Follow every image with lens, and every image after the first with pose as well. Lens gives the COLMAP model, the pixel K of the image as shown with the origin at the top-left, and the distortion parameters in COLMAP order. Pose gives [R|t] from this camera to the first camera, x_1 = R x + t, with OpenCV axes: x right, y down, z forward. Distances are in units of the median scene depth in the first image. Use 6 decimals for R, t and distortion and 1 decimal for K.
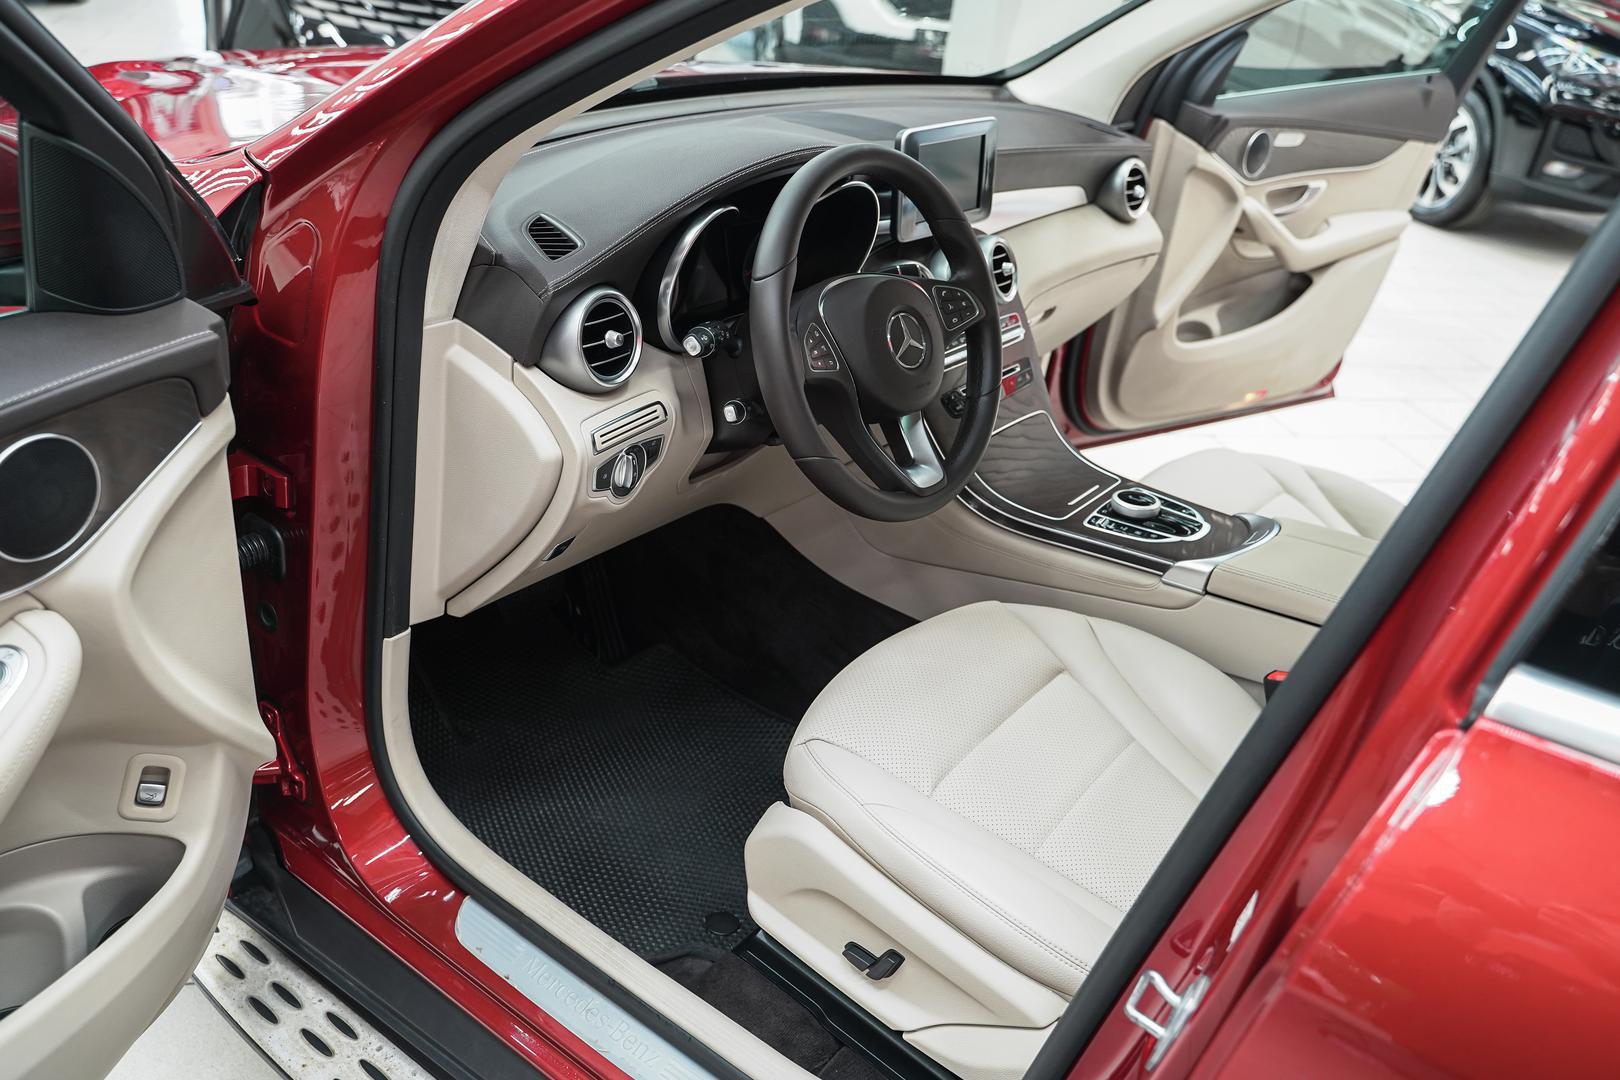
lens RADIAL K [[1327.1, 0, 810.0], [0, 1327.1, 540.0], [0, 0, 1]] dist [-0.016170, 0.008163]
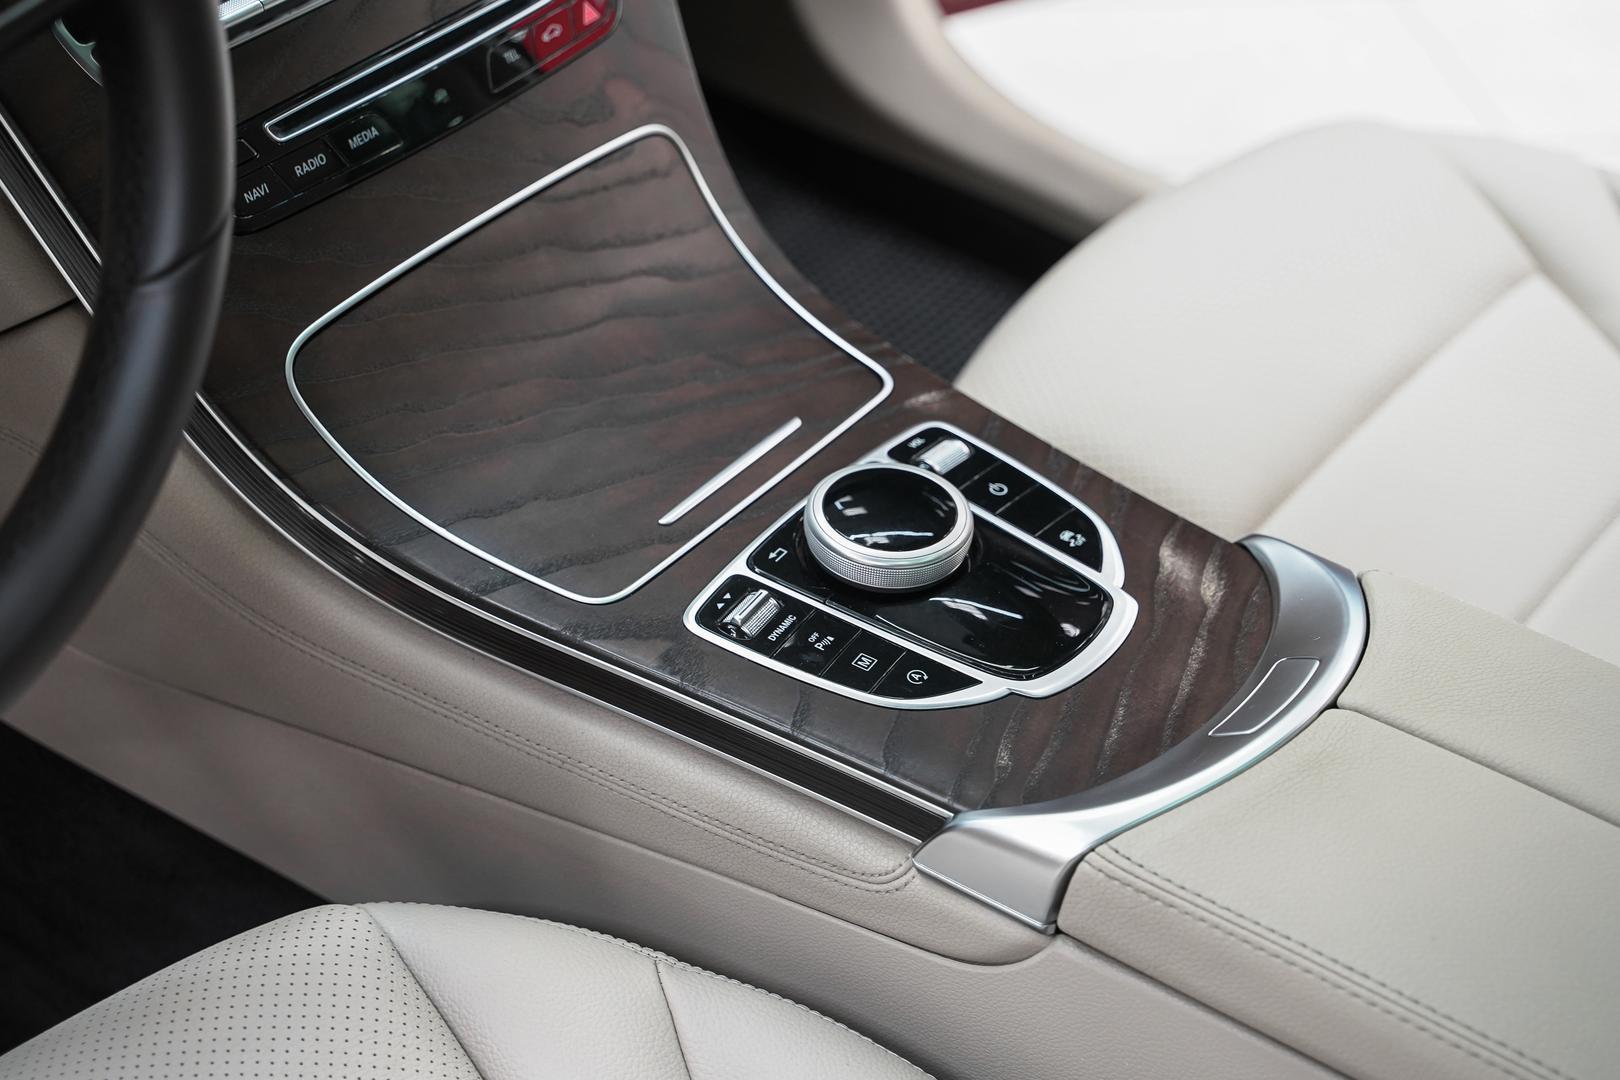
lens RADIAL K [[2741.9, 0, 810.0], [0, 2741.9, 540.0], [0, 0, 1]] dist [-0.017759, 0.000857]
pose [[0.999956, -0.009231, 0.001499, 0.226638], [0.008666, 0.974935, 0.222319, -0.155156], [-0.003514, -0.222296, 0.974973, 0.419335]]
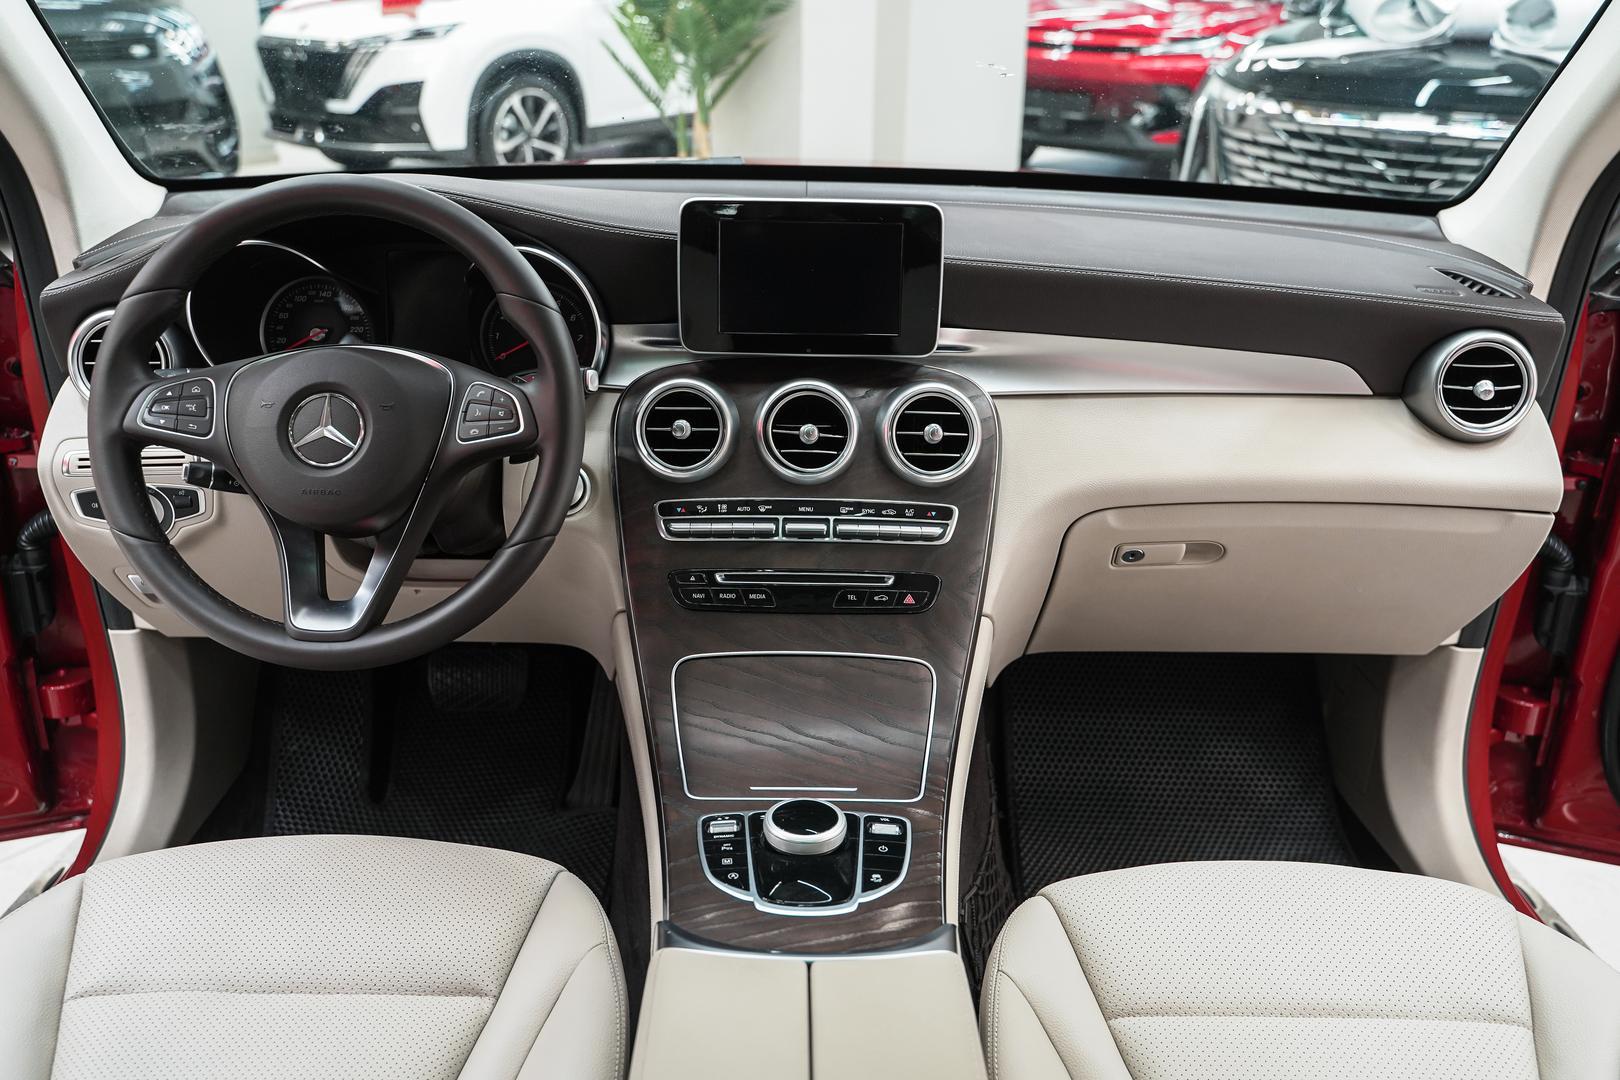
lens RADIAL K [[1327.1, 0, 810.0], [0, 1327.1, 540.0], [0, 0, 1]] dist [-0.016170, 0.008163]
pose [[0.607469, 0.215450, -0.764567, 0.662451], [-0.326966, 0.945013, 0.006515, -0.149771], [0.723930, 0.246030, 0.644511, 0.591978]]
